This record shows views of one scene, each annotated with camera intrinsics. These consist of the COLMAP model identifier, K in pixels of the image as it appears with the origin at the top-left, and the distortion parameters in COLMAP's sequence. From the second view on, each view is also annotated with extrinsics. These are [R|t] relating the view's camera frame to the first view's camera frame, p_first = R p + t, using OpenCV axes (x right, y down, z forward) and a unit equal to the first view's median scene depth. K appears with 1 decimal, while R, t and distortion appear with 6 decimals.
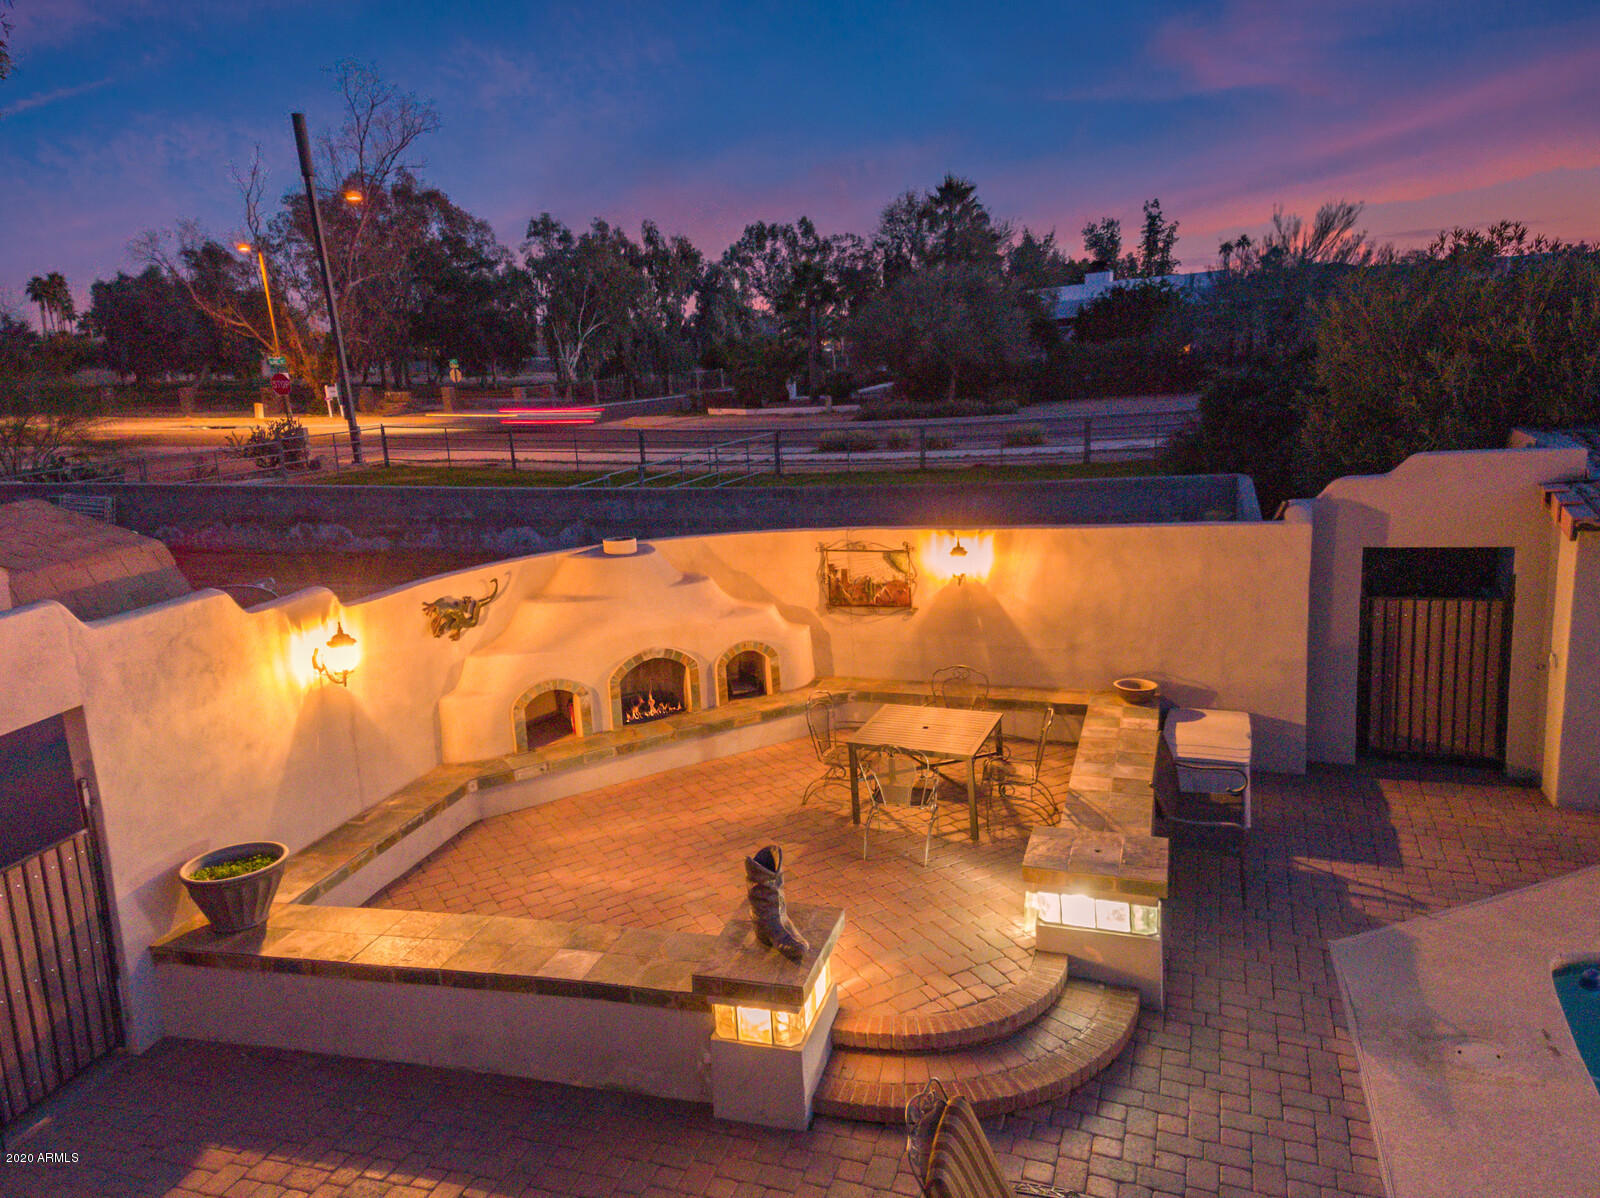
lens RADIAL K [[1174.0, 0, 800.0], [0, 1174.0, 599.0], [0, 0, 1]] dist [0.497241, -0.482488]
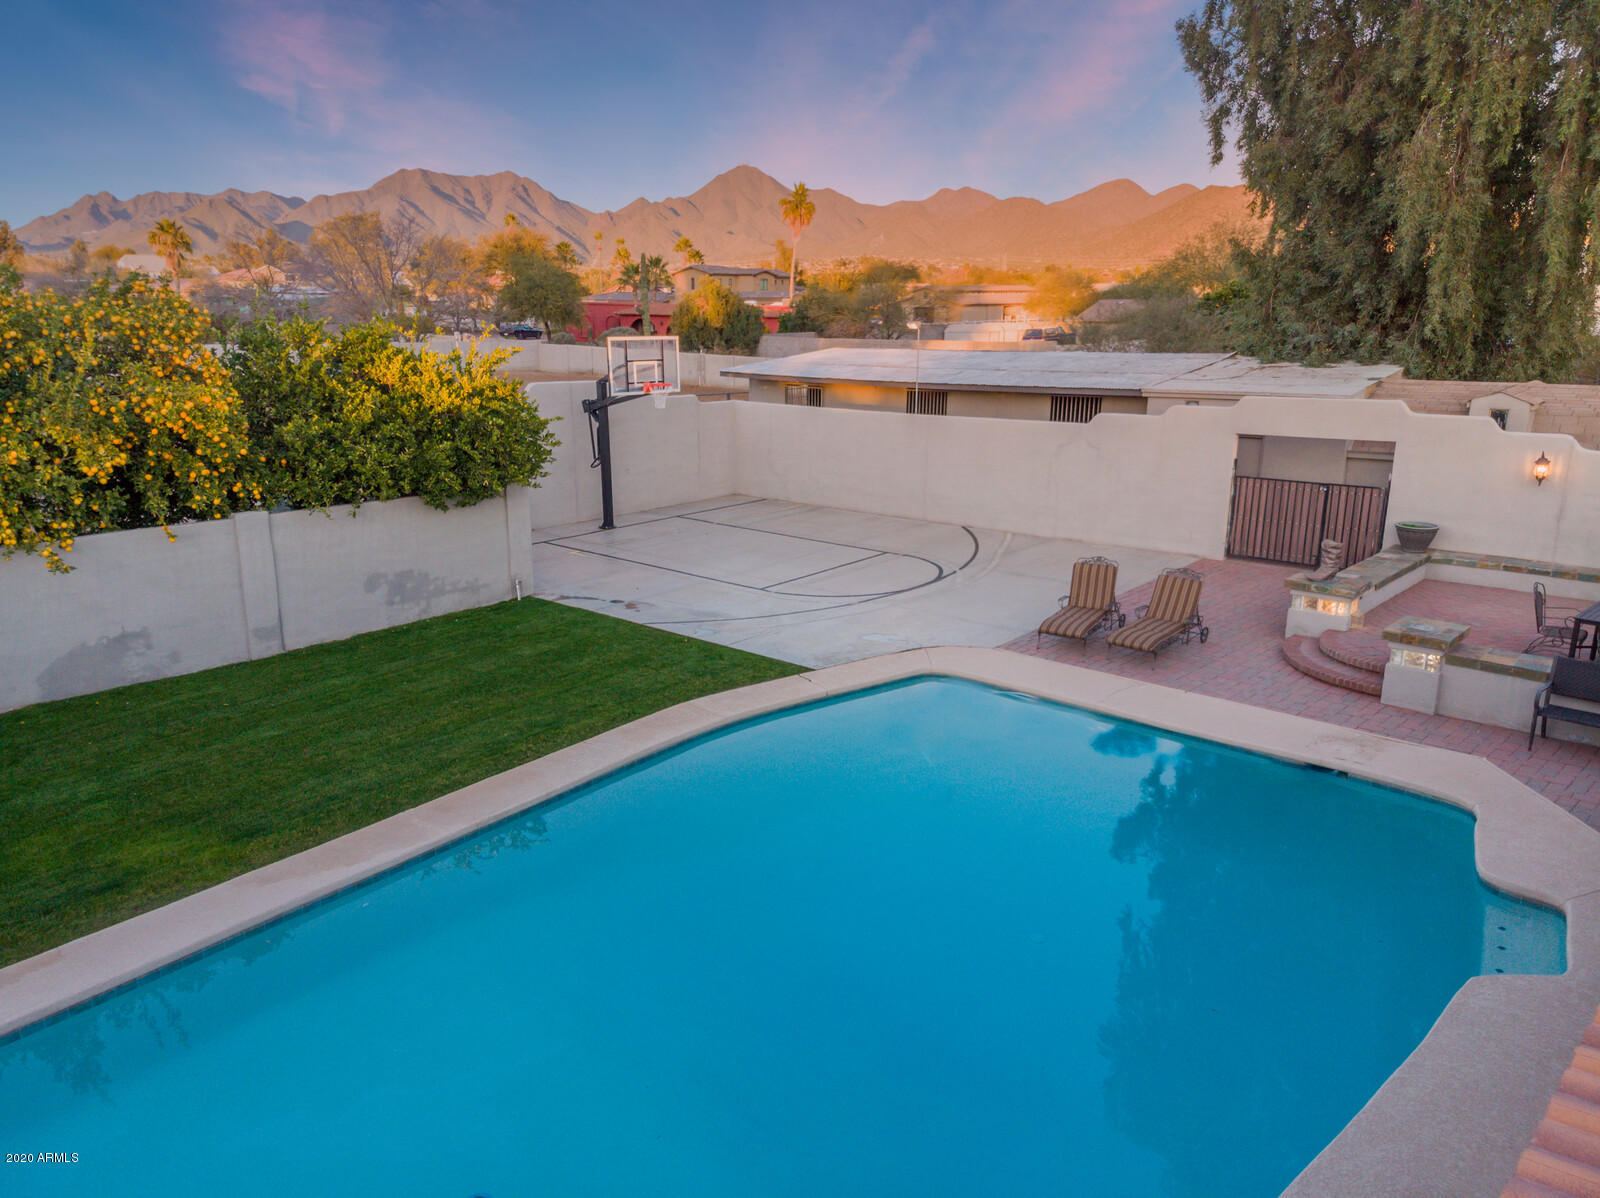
lens RADIAL K [[1117.6, 0, 800.0], [0, 1117.6, 599.0], [0, 0, 1]] dist [0.222190, -0.247784]
pose [[-0.400353, 0.284201, -0.871176, 1.433586], [-0.176704, 0.908904, 0.377714, -0.213962], [0.899162, 0.305160, -0.313663, 0.498967]]
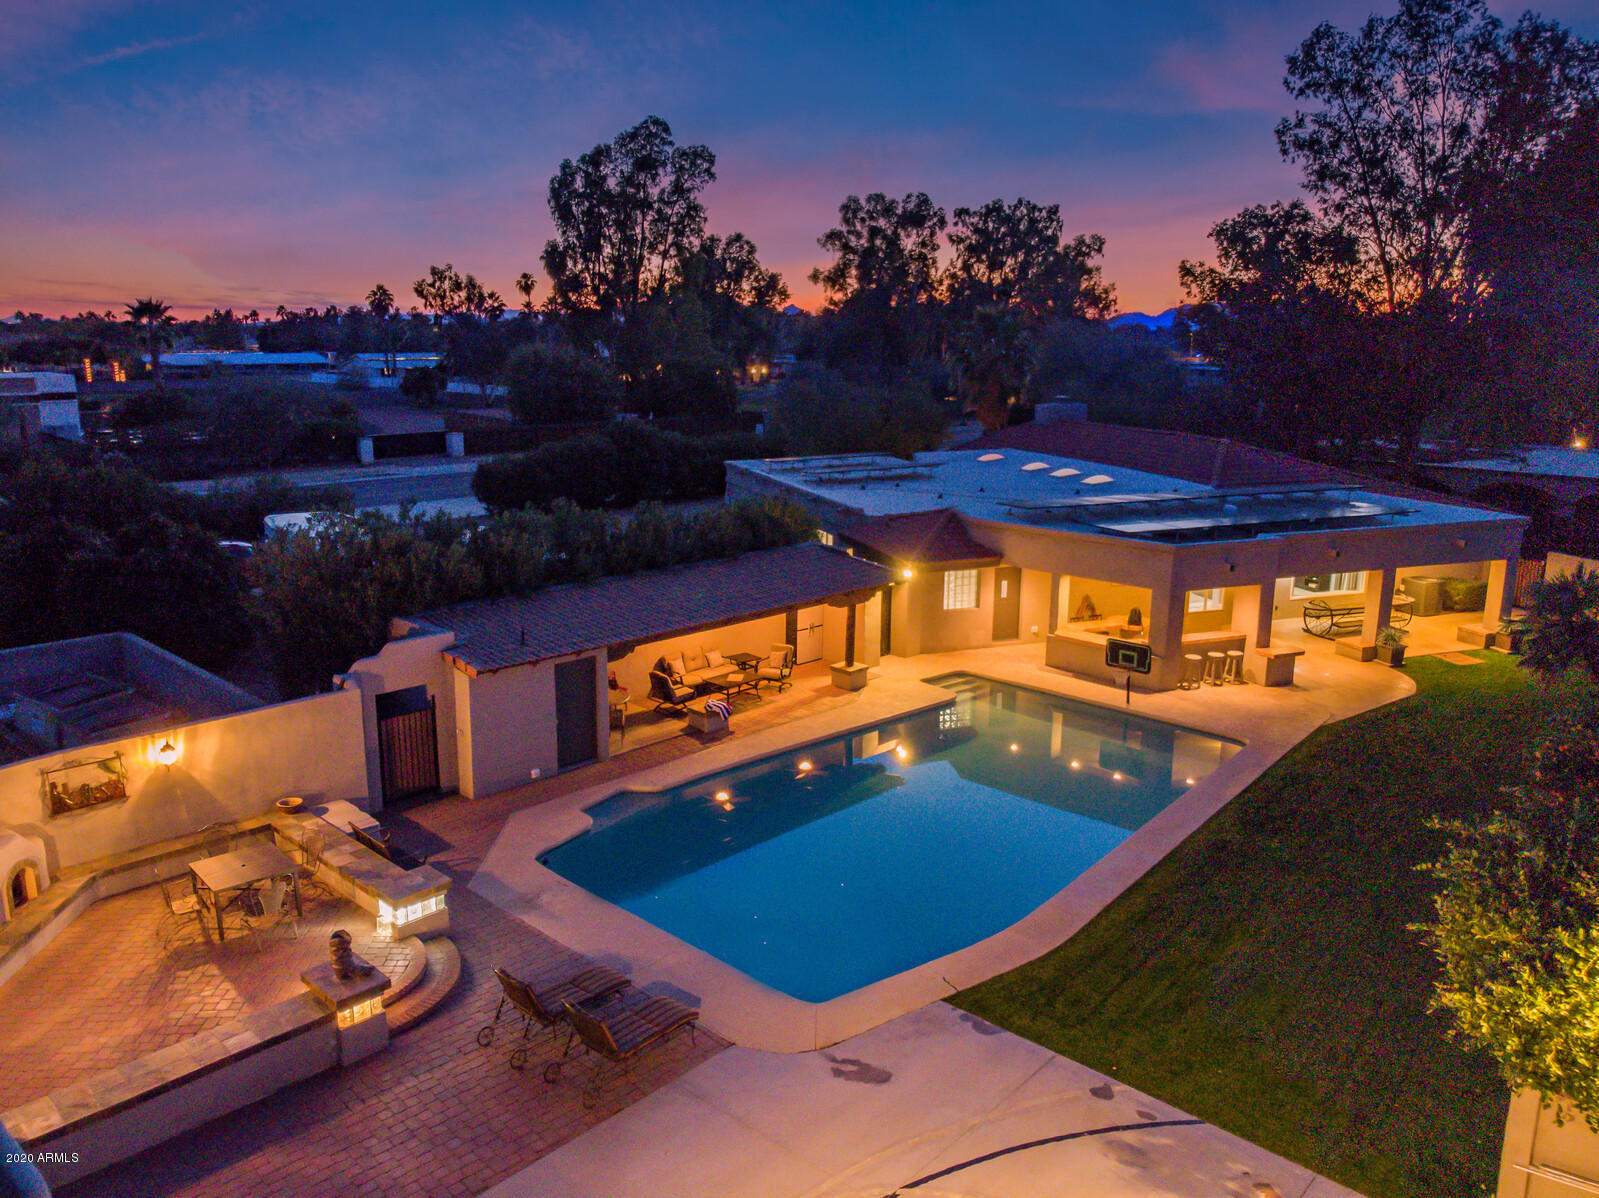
lens RADIAL K [[1145.1, 0, 799.5], [0, 1145.1, 599.0], [0, 0, 1]] dist [0.002956, 0.001250]
pose [[0.430414, -0.136473, 0.892255, -0.784314], [0.162148, 0.984114, 0.072305, -0.203866], [-0.887948, 0.113557, 0.445705, -0.328596]]
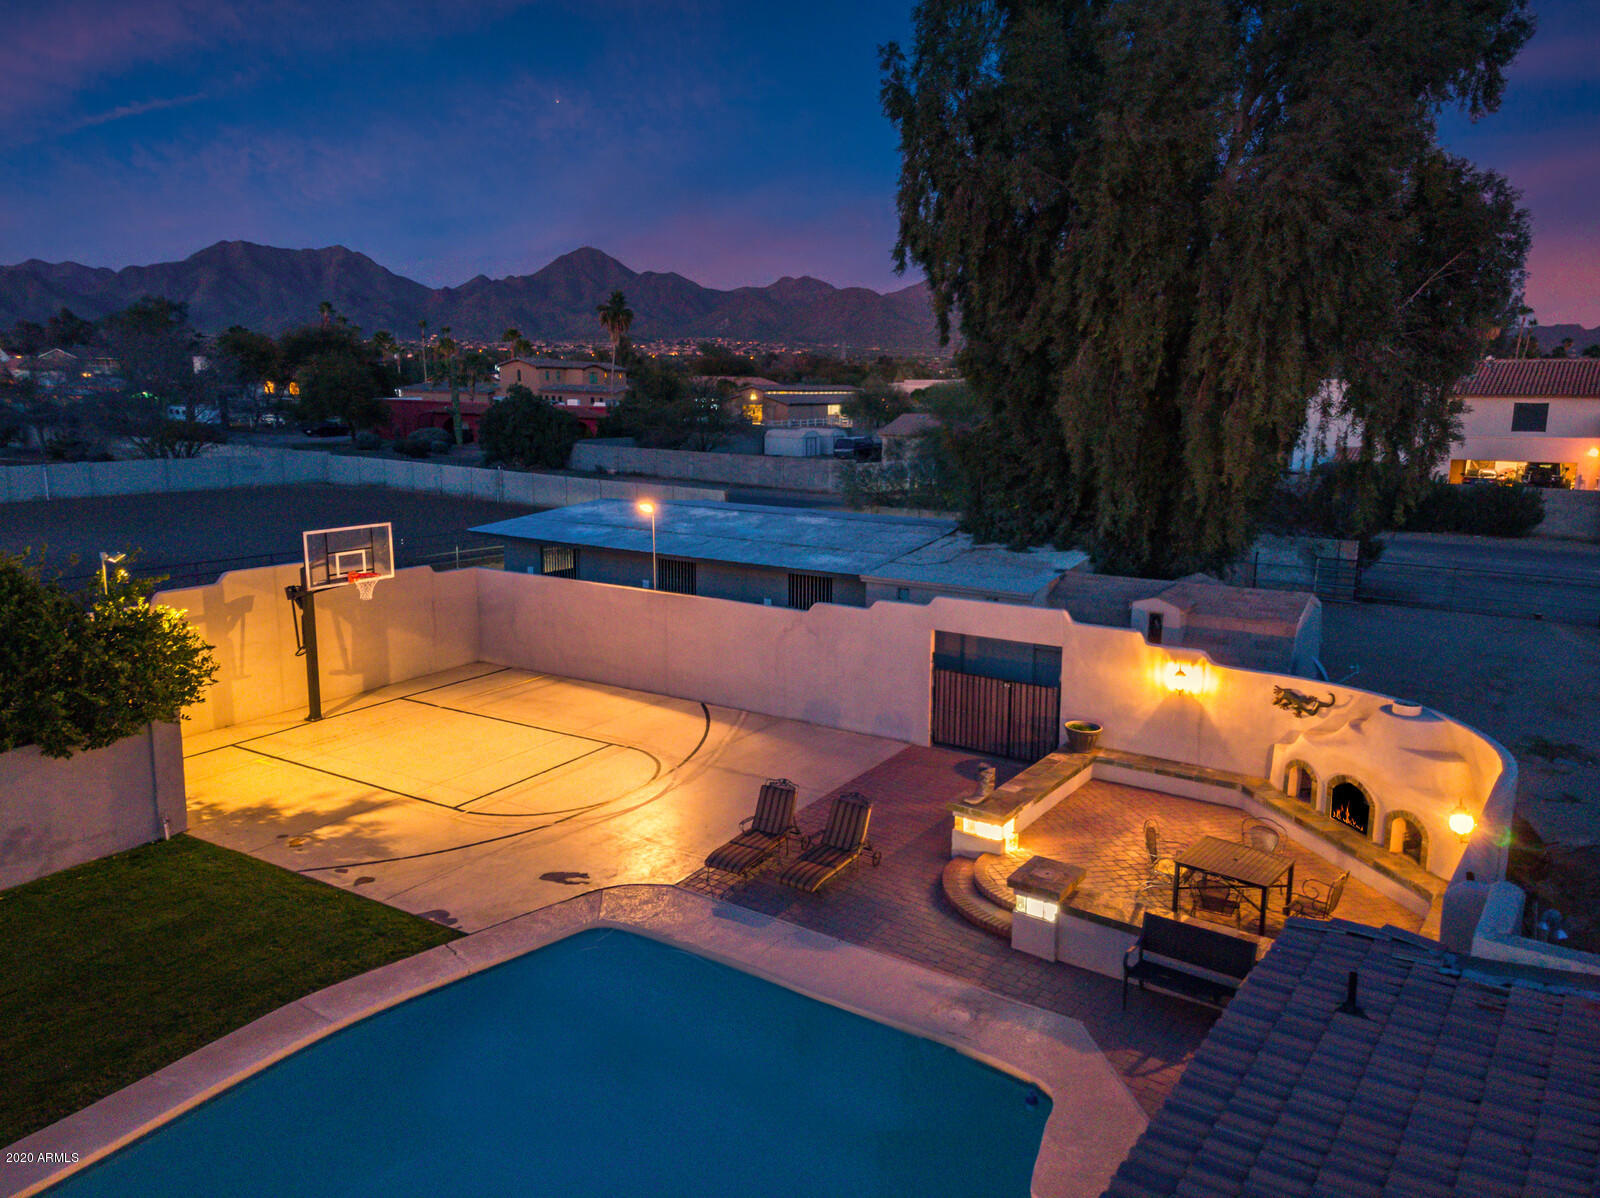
lens RADIAL K [[1117.6, 0, 800.0], [0, 1117.6, 599.0], [0, 0, 1]] dist [0.222190, -0.247784]
pose [[-0.276807, 0.231293, -0.932674, 1.306501], [-0.202509, 0.934760, 0.291913, -0.429236], [0.939344, 0.269678, -0.211909, 0.638624]]
